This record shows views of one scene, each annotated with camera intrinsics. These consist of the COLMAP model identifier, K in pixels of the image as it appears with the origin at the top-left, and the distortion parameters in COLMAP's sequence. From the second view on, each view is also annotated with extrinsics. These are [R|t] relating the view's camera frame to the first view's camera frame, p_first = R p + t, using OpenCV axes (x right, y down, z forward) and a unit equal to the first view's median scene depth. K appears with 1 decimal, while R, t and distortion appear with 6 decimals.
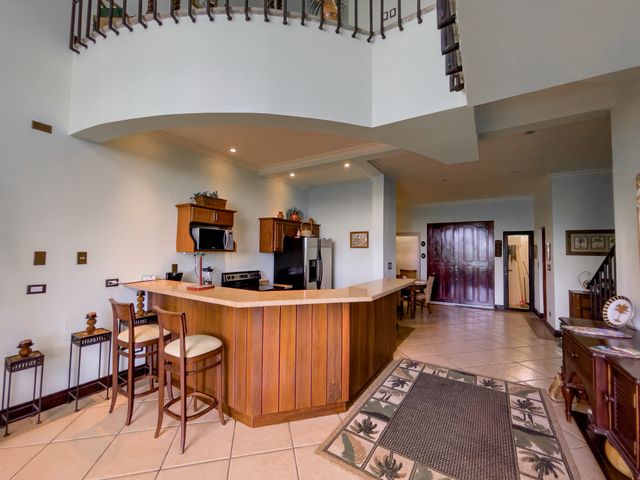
lens RADIAL K [[262.8, 0, 320.6], [0, 262.8, 239.7], [0, 0, 1]] dist [0.000432, 0.001686]
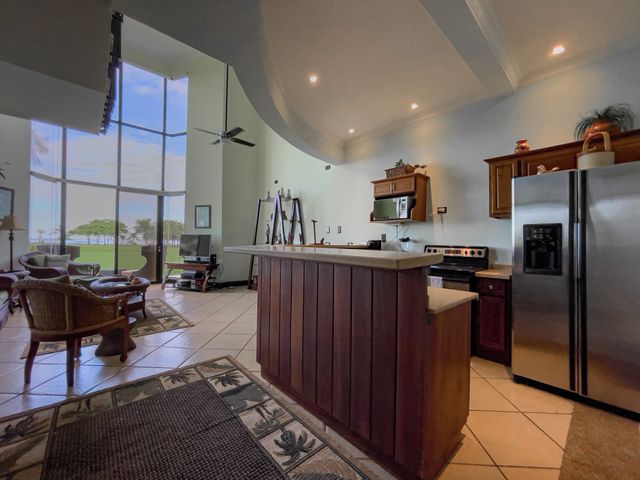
lens RADIAL K [[262.8, 0, 317.8], [0, 262.8, 239.6], [0, 0, 1]] dist [0.000432, 0.001686]
pose [[-0.265609, -0.024283, -0.963775, 0.829880], [0.025906, 0.999142, -0.032314, 0.182638], [0.963733, -0.033550, -0.264752, 1.271475]]
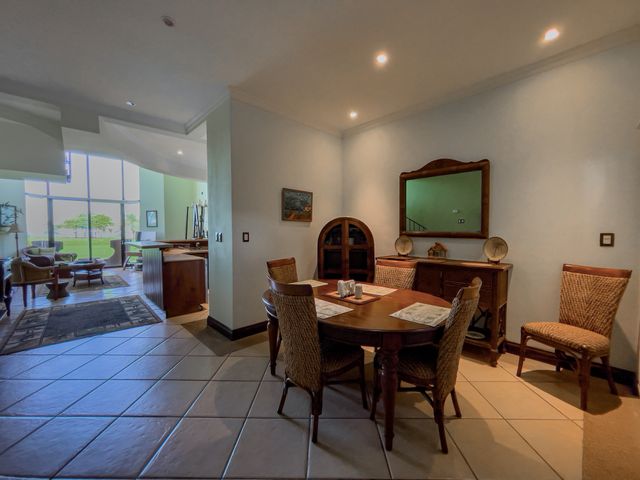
lens RADIAL K [[262.8, 0, 322.0], [0, 262.8, 239.0], [0, 0, 1]] dist [0.000432, 0.001686]
pose [[-0.236221, 0.017662, -0.971539, 1.534366], [0.043165, 0.999039, 0.007667, 0.195087], [0.970740, -0.040126, -0.236757, 2.480115]]
